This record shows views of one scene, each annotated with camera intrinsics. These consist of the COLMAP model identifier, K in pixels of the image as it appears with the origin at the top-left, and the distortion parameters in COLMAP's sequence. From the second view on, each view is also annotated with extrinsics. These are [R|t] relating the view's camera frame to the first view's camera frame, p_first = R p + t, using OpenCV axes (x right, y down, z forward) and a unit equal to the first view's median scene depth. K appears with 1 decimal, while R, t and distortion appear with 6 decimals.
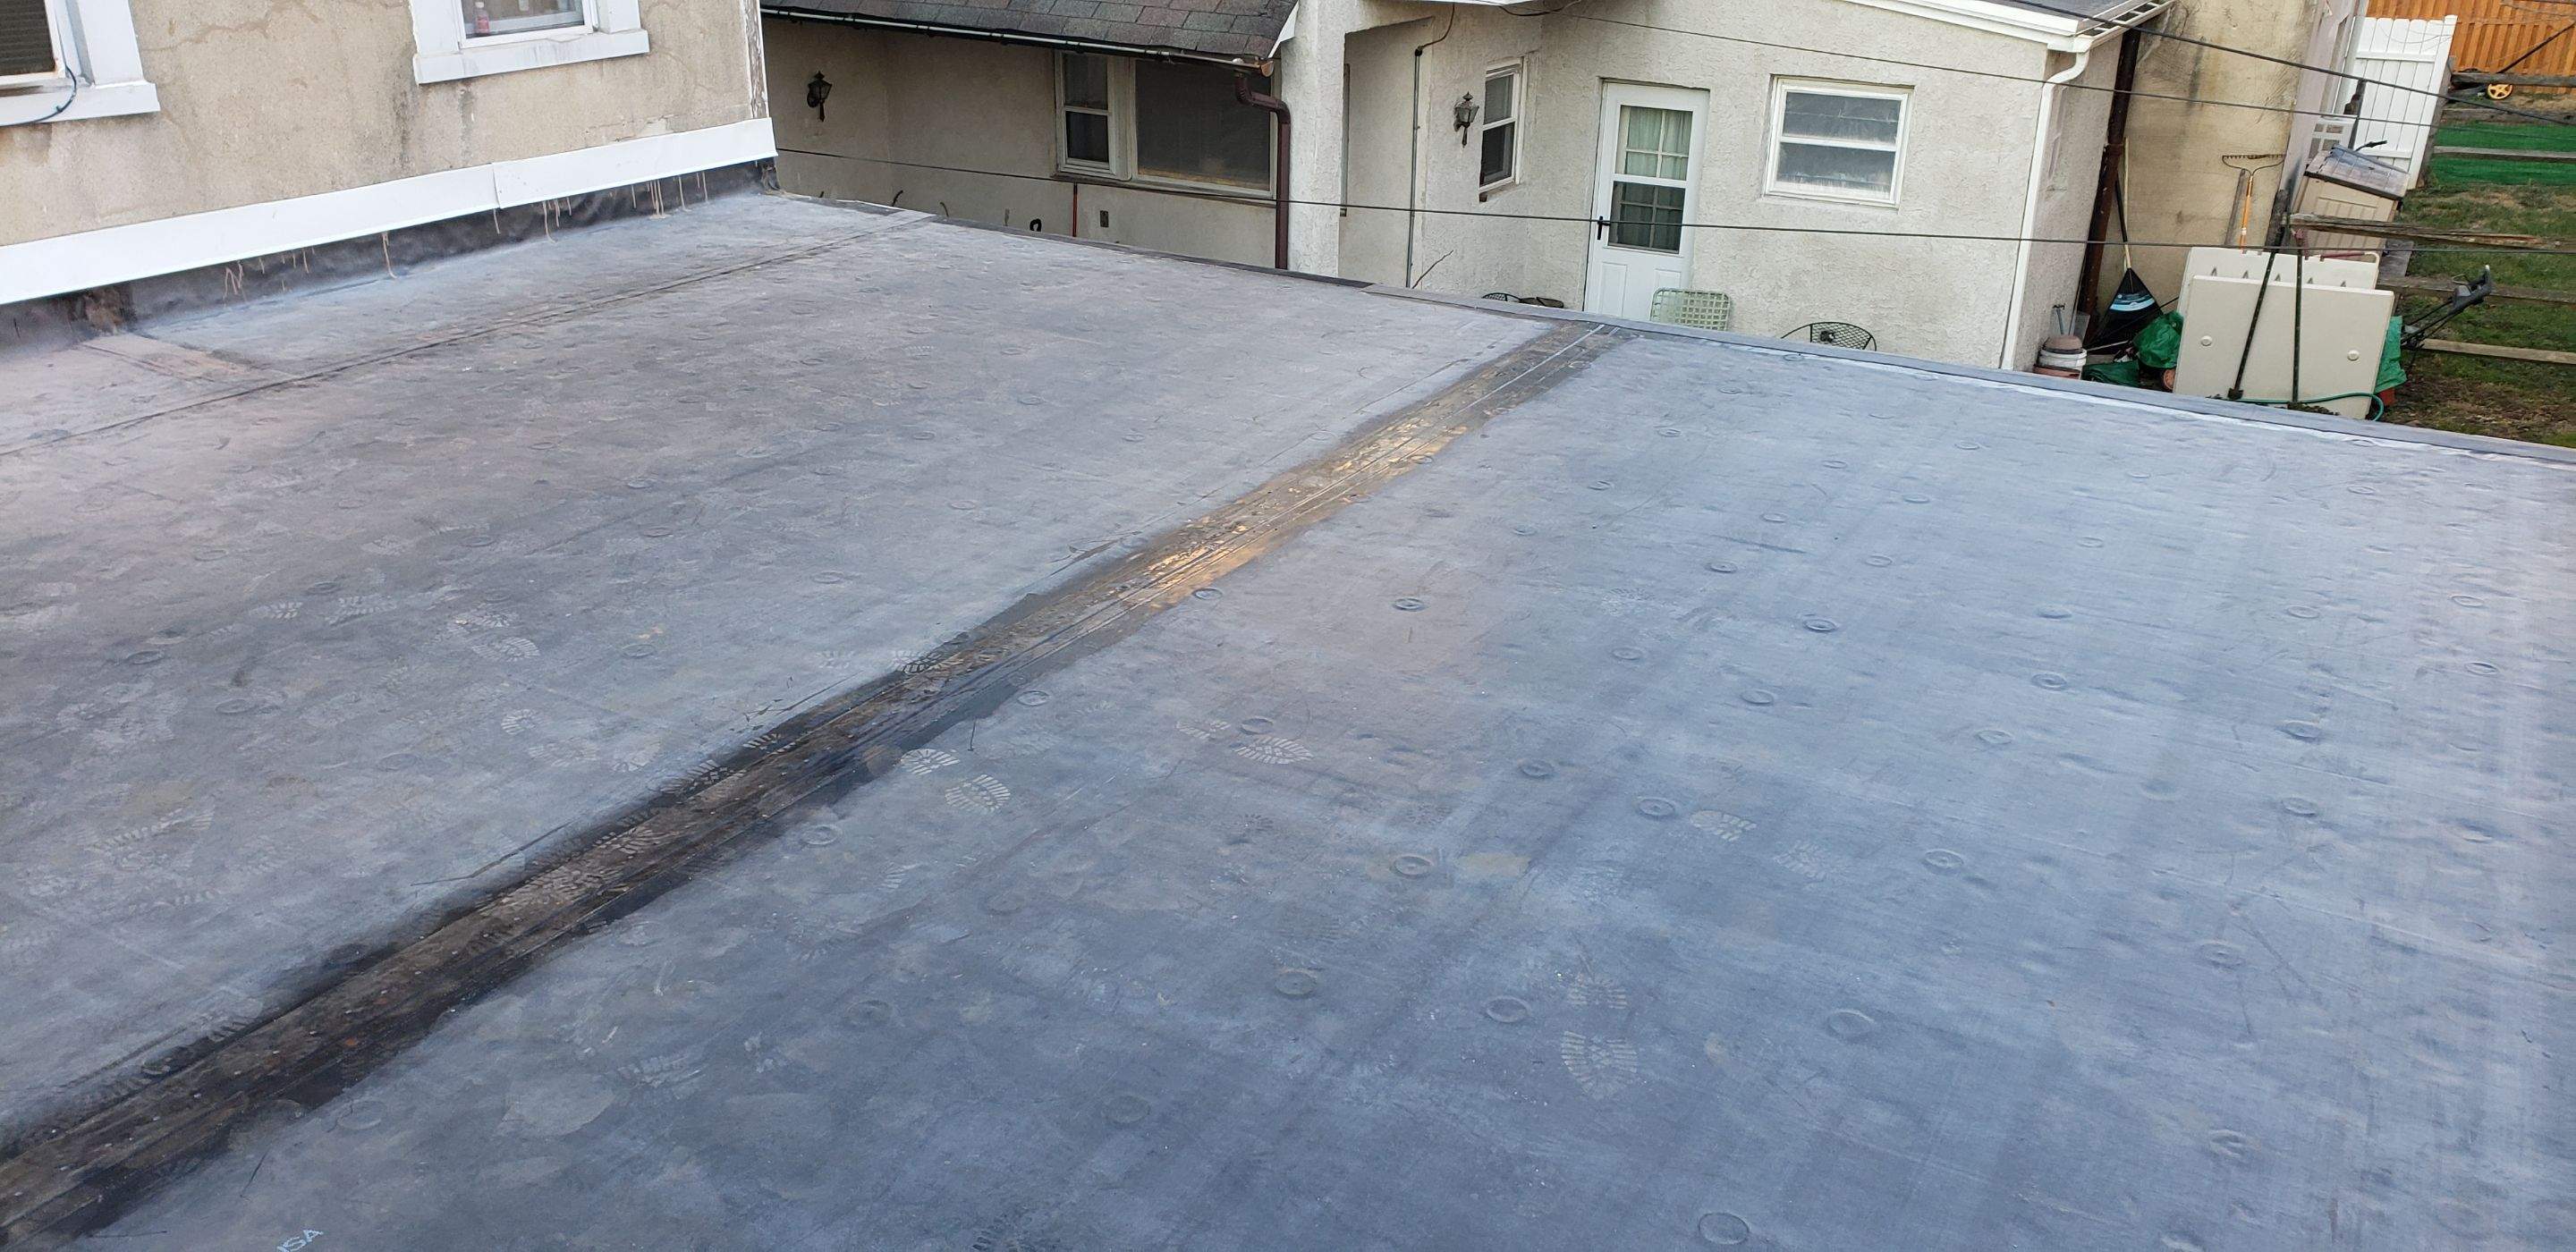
lens RADIAL K [[2005.7, 0, 1277.3], [0, 2005.7, 641.5], [0, 0, 1]] dist [0.005800, 0.013478]
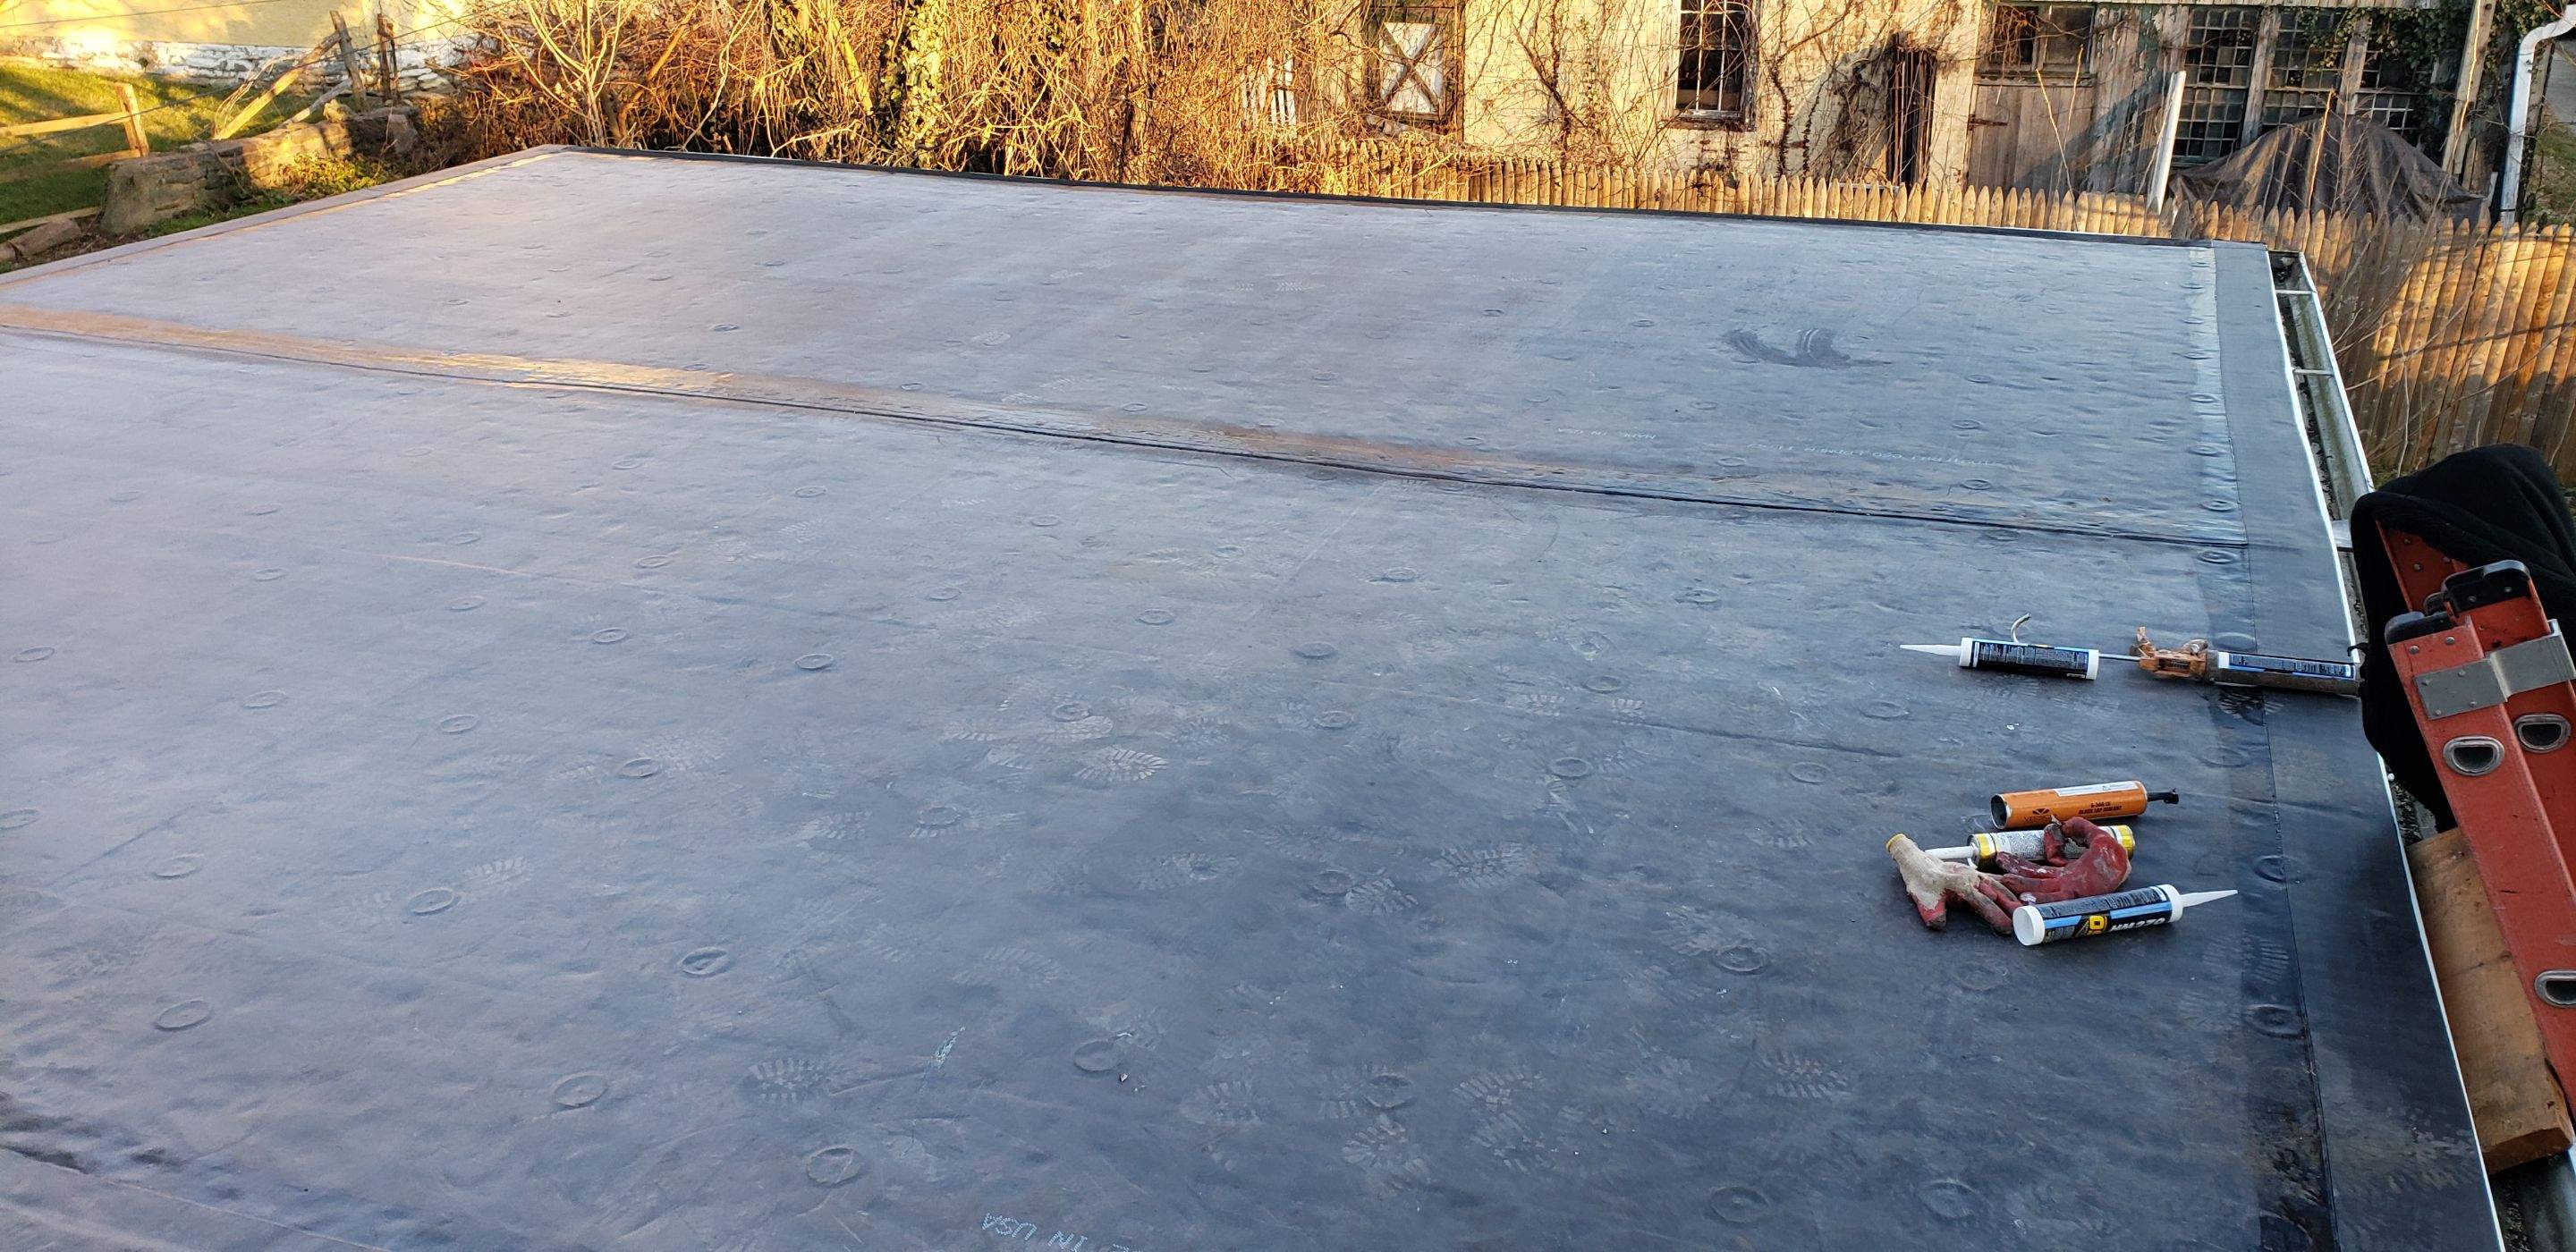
lens RADIAL K [[2000.8, 0, 1313.1], [0, 2000.8, 663.9], [0, 0, 1]] dist [0.008723, 0.001511]
pose [[-0.171150, -0.409461, 0.896130, -0.892490], [0.399592, 0.802537, 0.443013, -0.190656], [-0.900574, 0.433909, 0.026263, 0.497013]]
